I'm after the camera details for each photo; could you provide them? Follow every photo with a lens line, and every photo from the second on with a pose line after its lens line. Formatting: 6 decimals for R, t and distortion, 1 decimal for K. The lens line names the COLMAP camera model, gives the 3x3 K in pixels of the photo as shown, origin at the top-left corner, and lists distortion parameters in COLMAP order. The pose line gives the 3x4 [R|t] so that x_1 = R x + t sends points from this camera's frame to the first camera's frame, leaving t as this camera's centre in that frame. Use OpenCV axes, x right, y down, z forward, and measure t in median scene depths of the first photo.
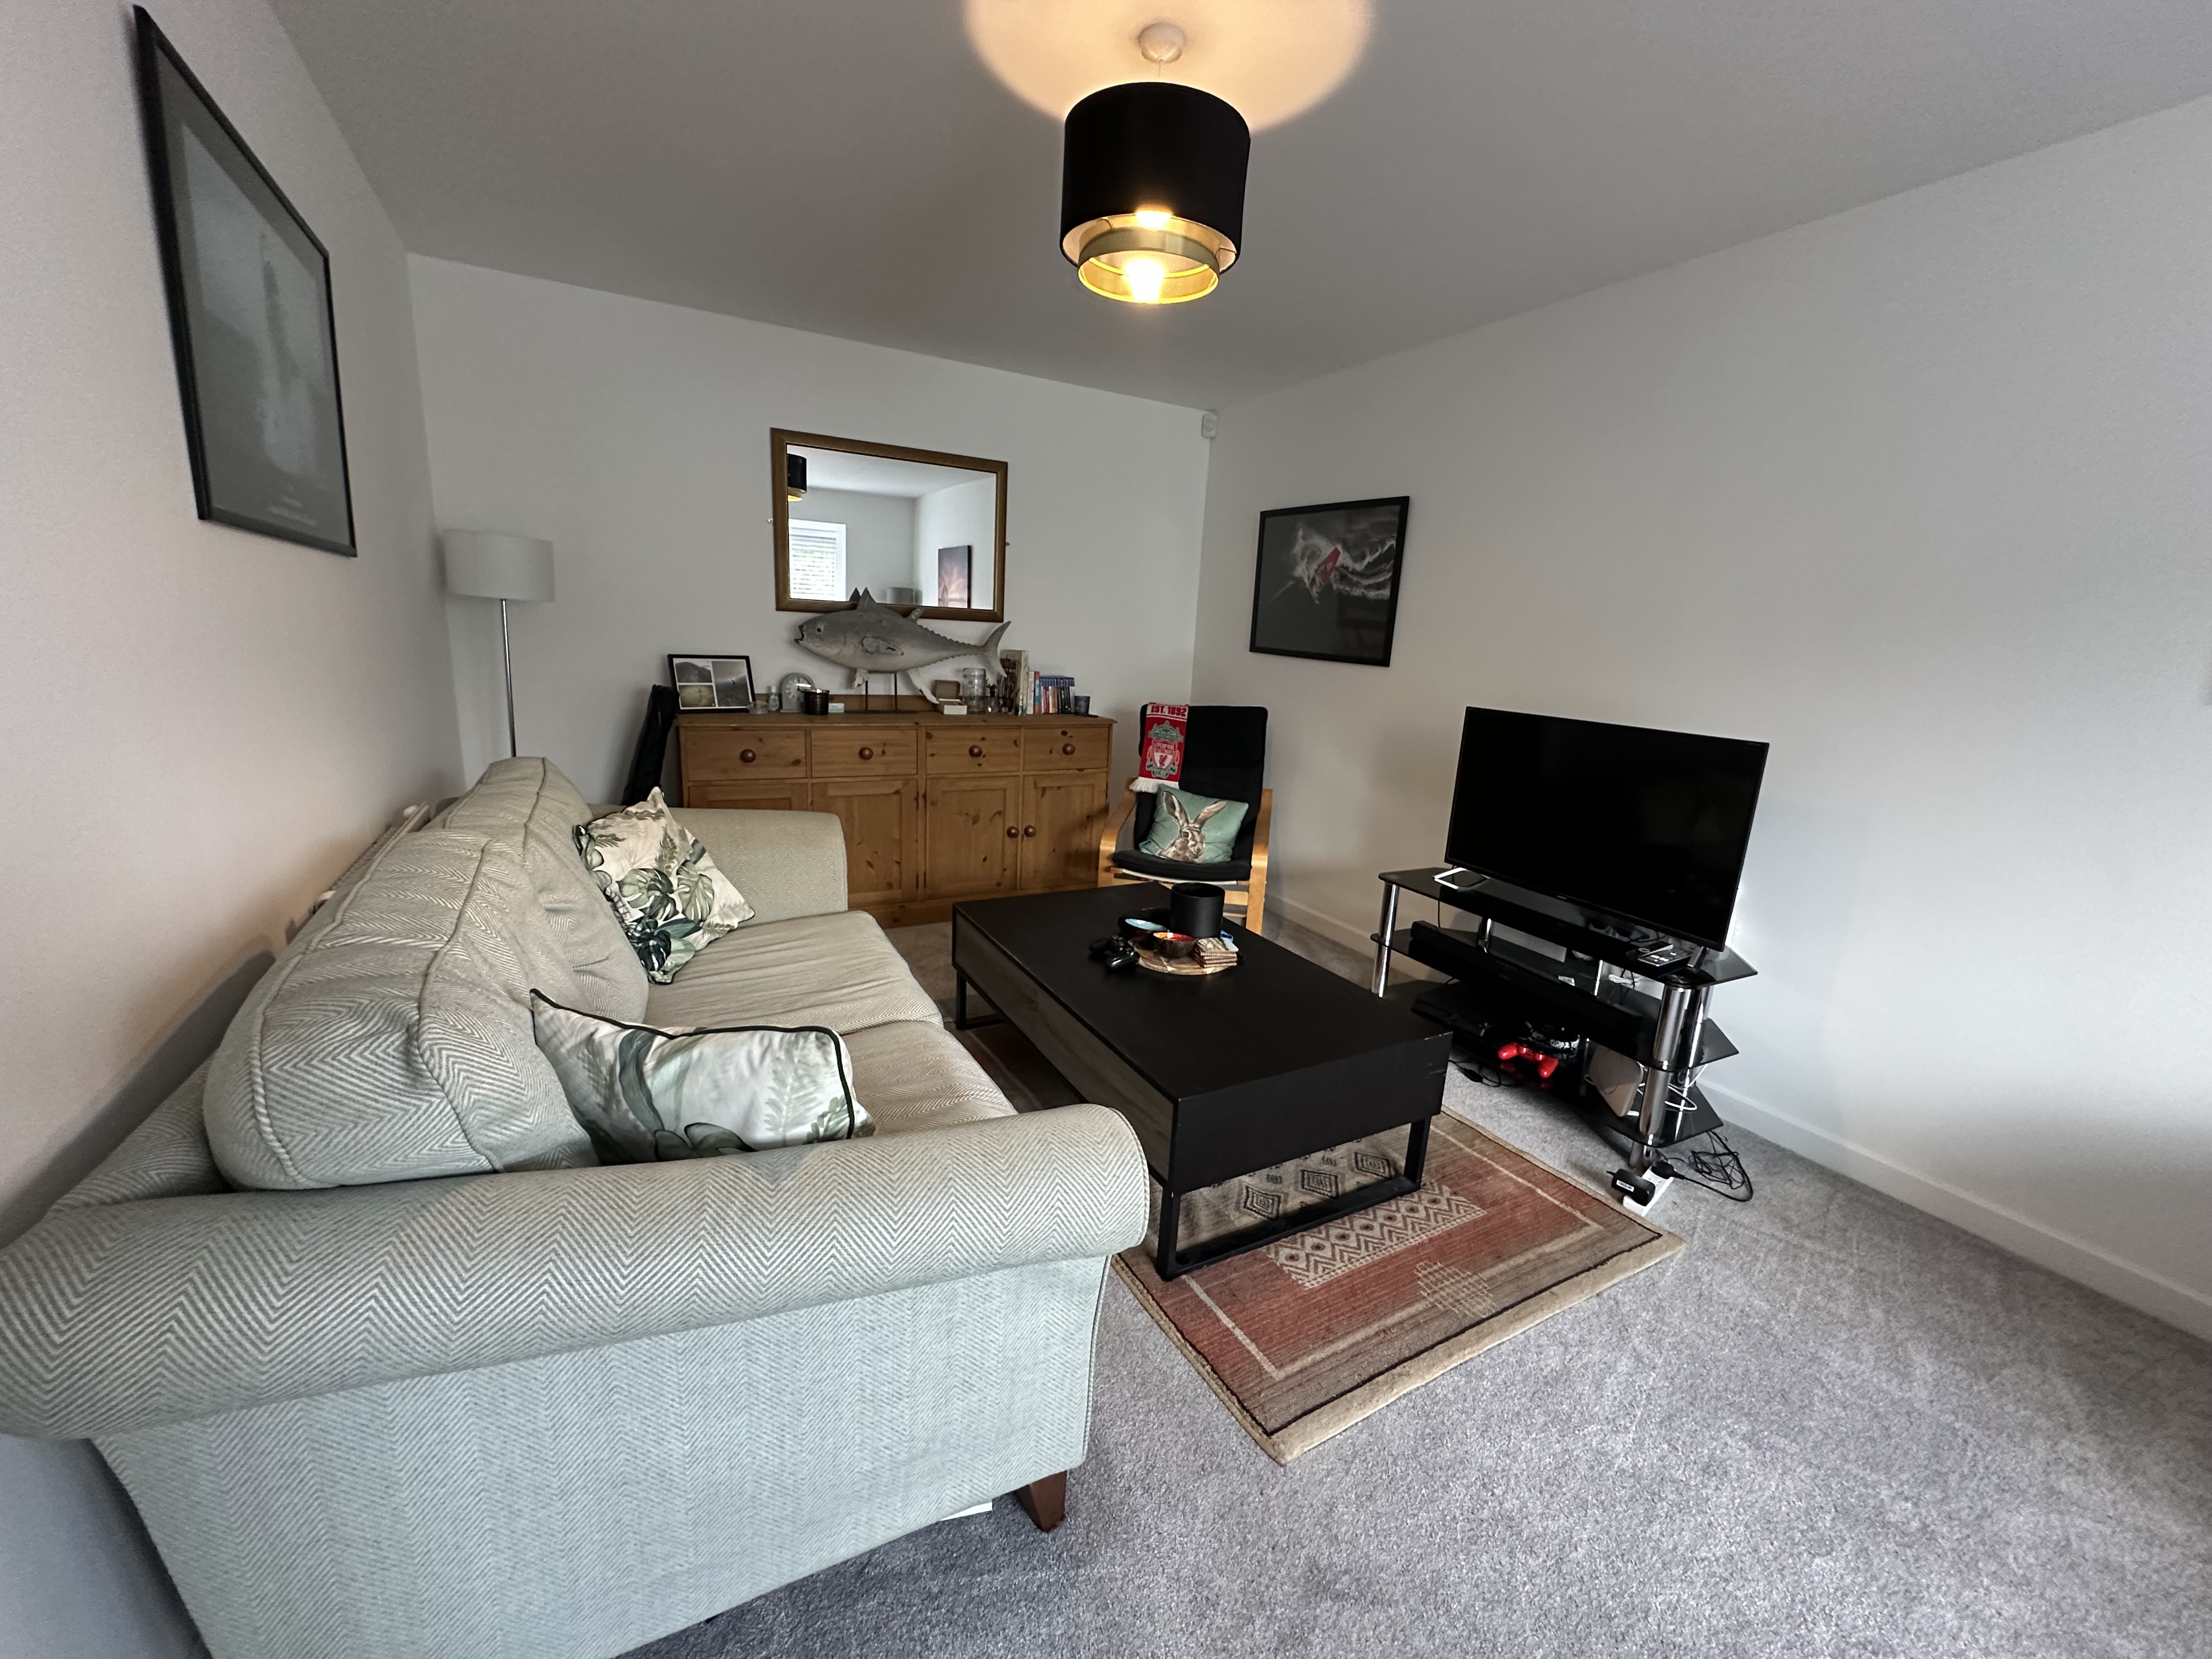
lens RADIAL K [[887.2, 0, 1106.0], [0, 887.2, 829.5], [0, 0, 1]] dist [-0.002992, 0.000548]
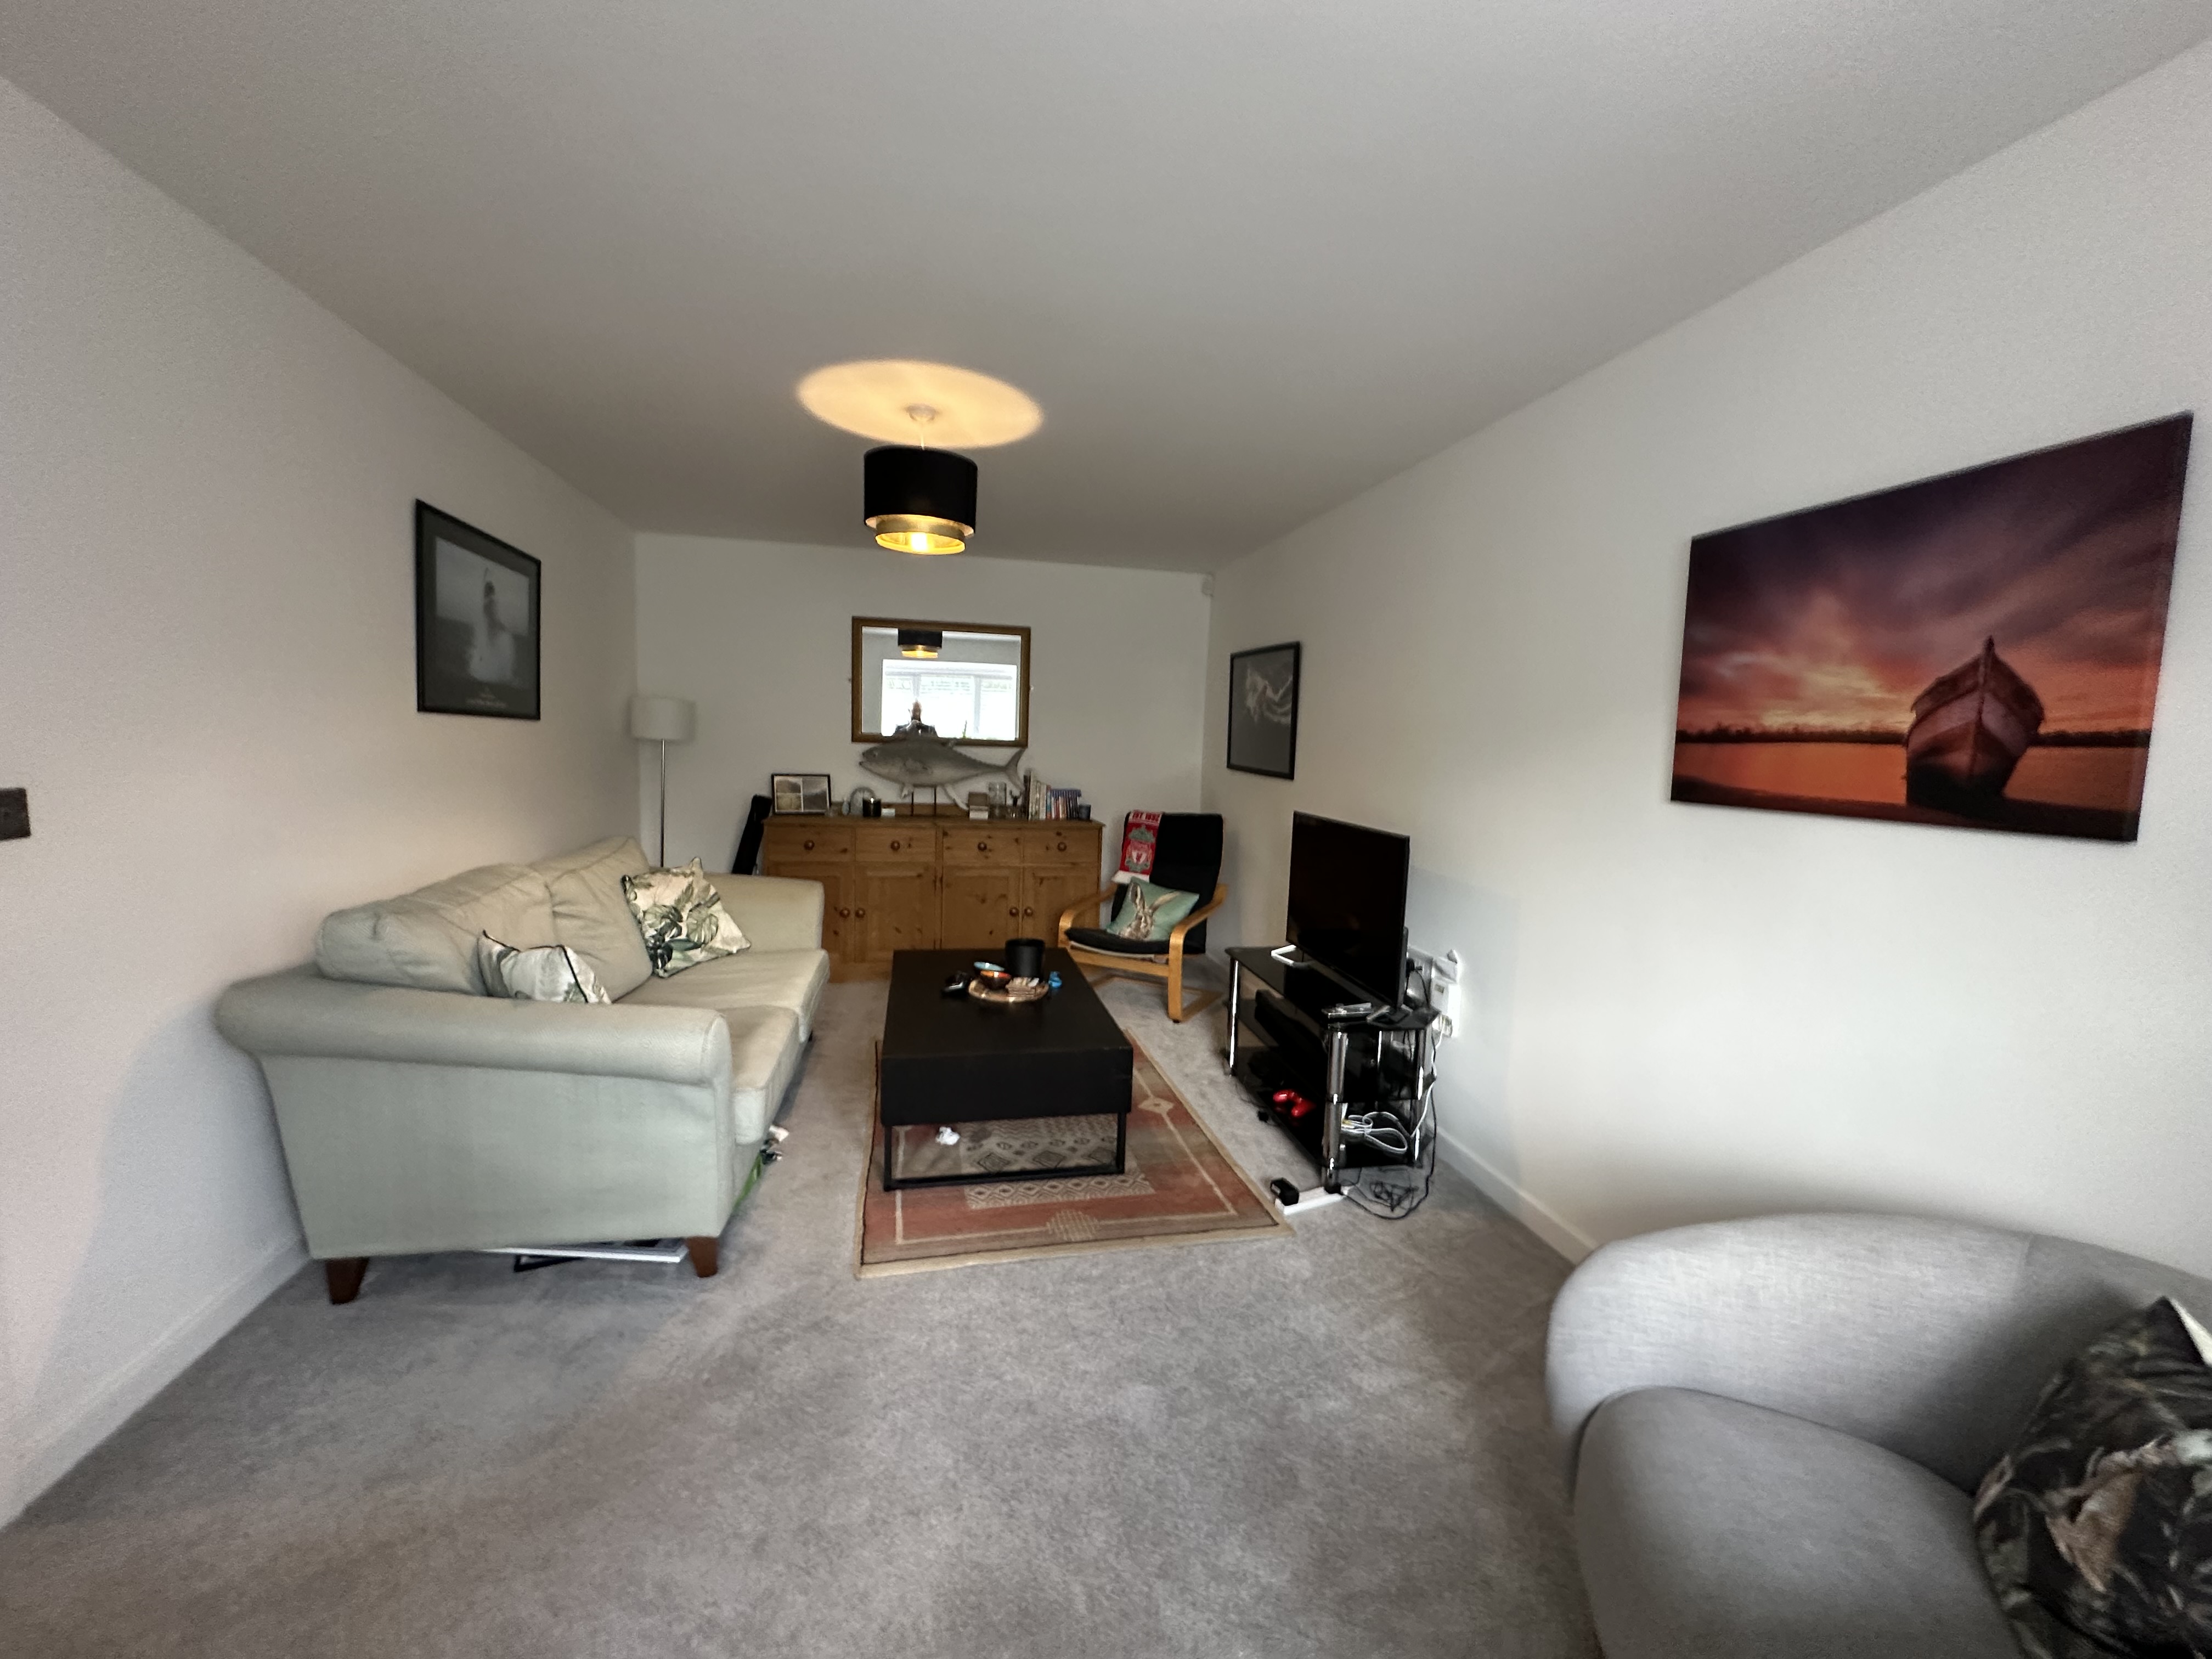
lens RADIAL K [[887.2, 0, 1106.0], [0, 887.2, 829.5], [0, 0, 1]] dist [-0.002992, 0.000548]
pose [[0.957191, 0.010697, -0.289258, 0.409446], [-0.048740, 0.991004, -0.124640, 0.040270], [0.285322, 0.133403, 0.949102, -0.179356]]
